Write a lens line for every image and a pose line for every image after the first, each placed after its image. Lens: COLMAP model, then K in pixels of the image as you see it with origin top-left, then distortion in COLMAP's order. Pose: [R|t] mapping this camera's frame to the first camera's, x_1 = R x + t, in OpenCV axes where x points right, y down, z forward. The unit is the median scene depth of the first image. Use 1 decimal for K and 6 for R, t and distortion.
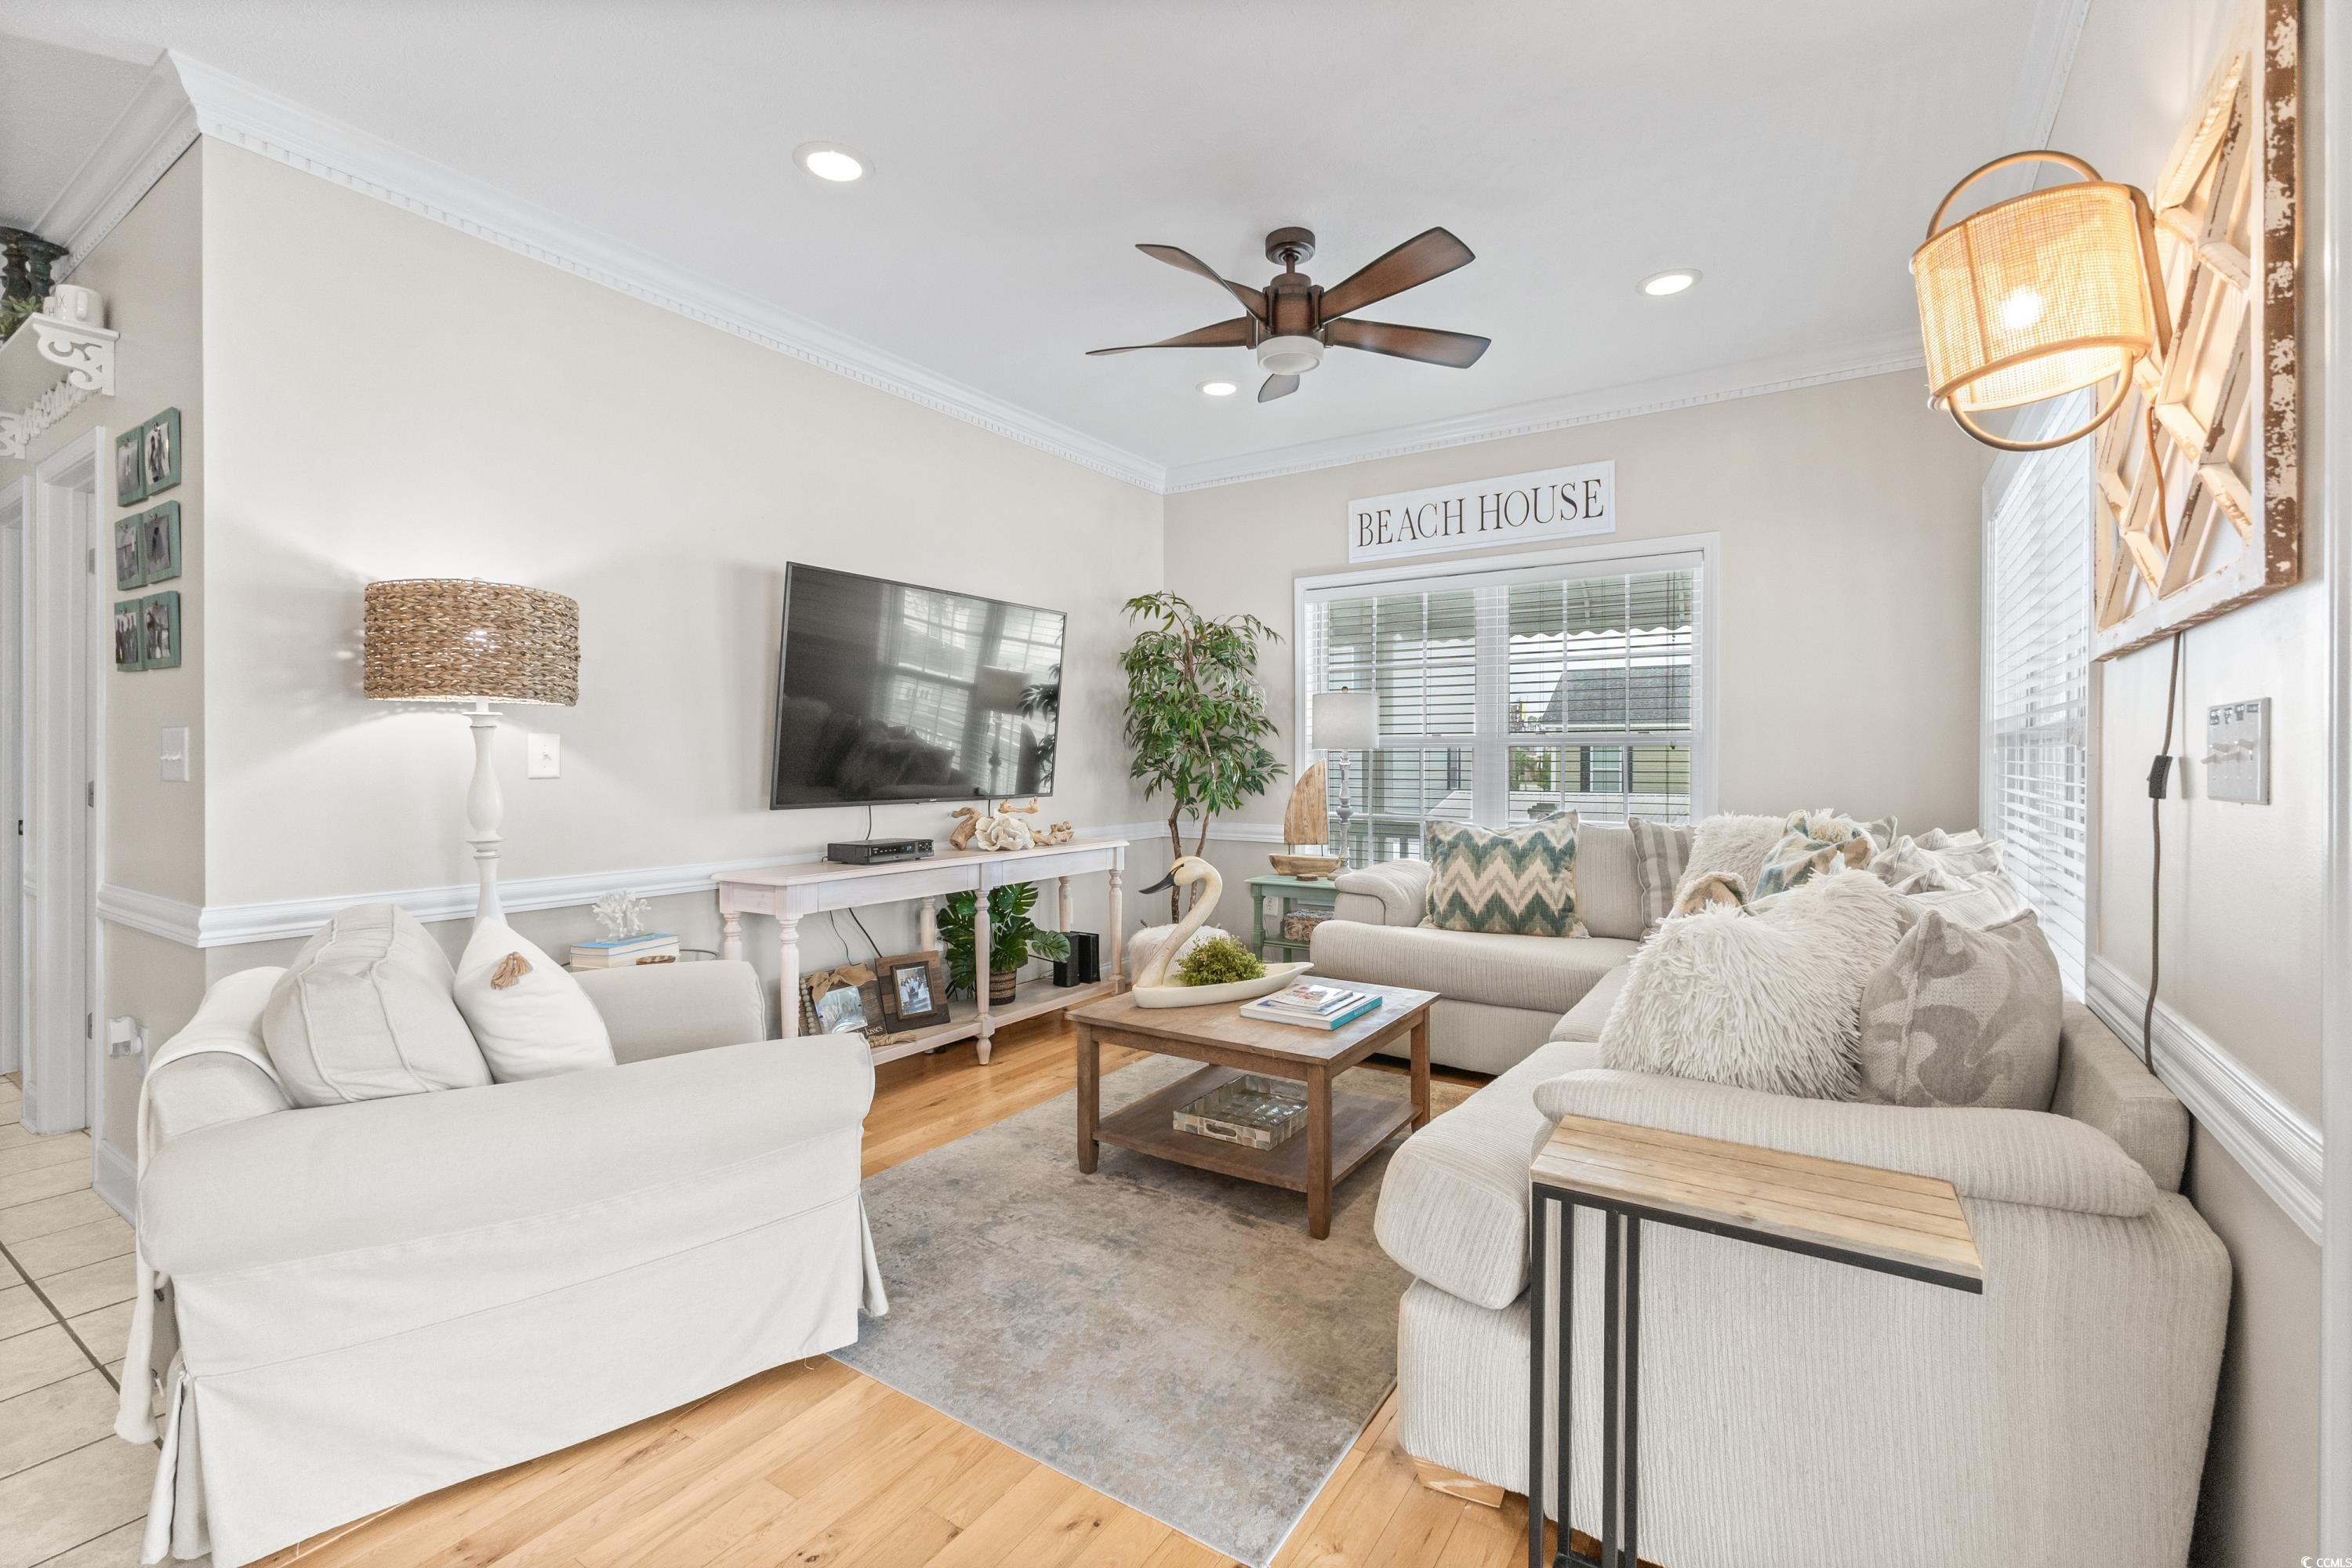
lens RADIAL K [[1025.1, 0, 1175.6], [0, 1025.1, 754.7], [0, 0, 1]] dist [0.007815, -0.001196]
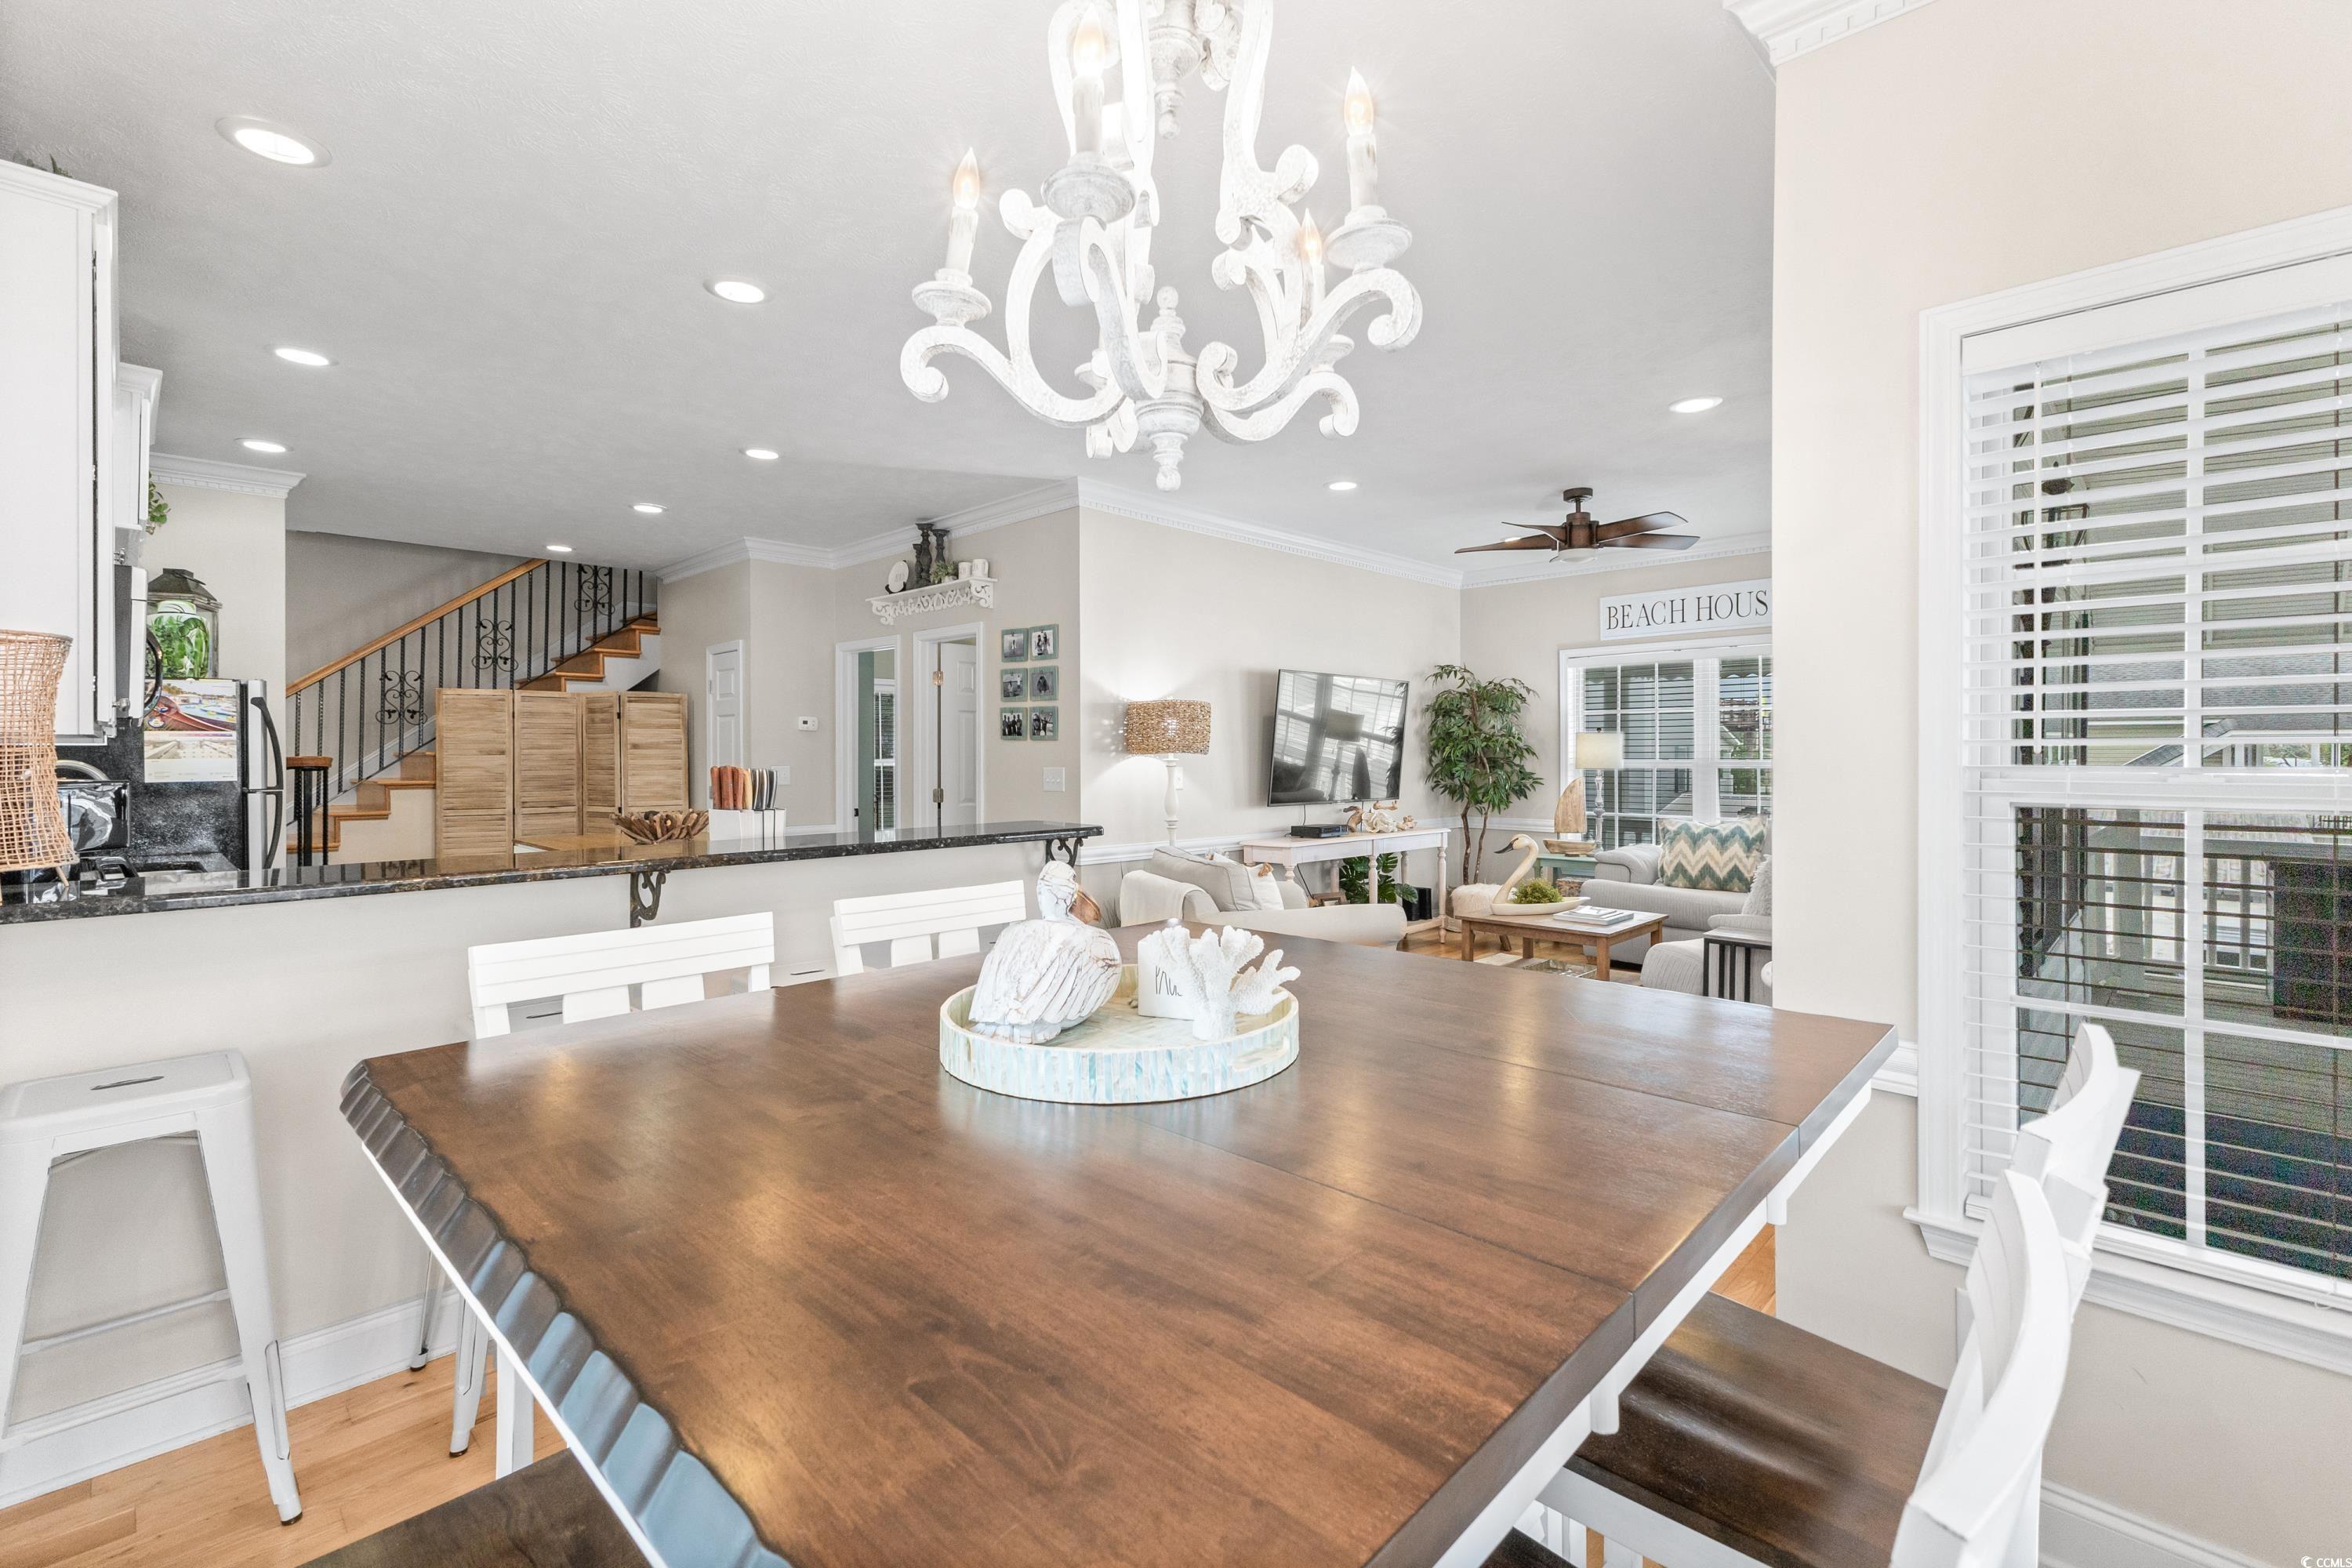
lens RADIAL K [[1025.1, 0, 1162.4], [0, 1025.1, 759.0], [0, 0, 1]] dist [0.007815, -0.001196]
pose [[0.979210, -0.001768, -0.202840, -0.170694], [0.002699, 0.999987, 0.004315, -0.031420], [0.202829, -0.004772, 0.979202, -0.656470]]
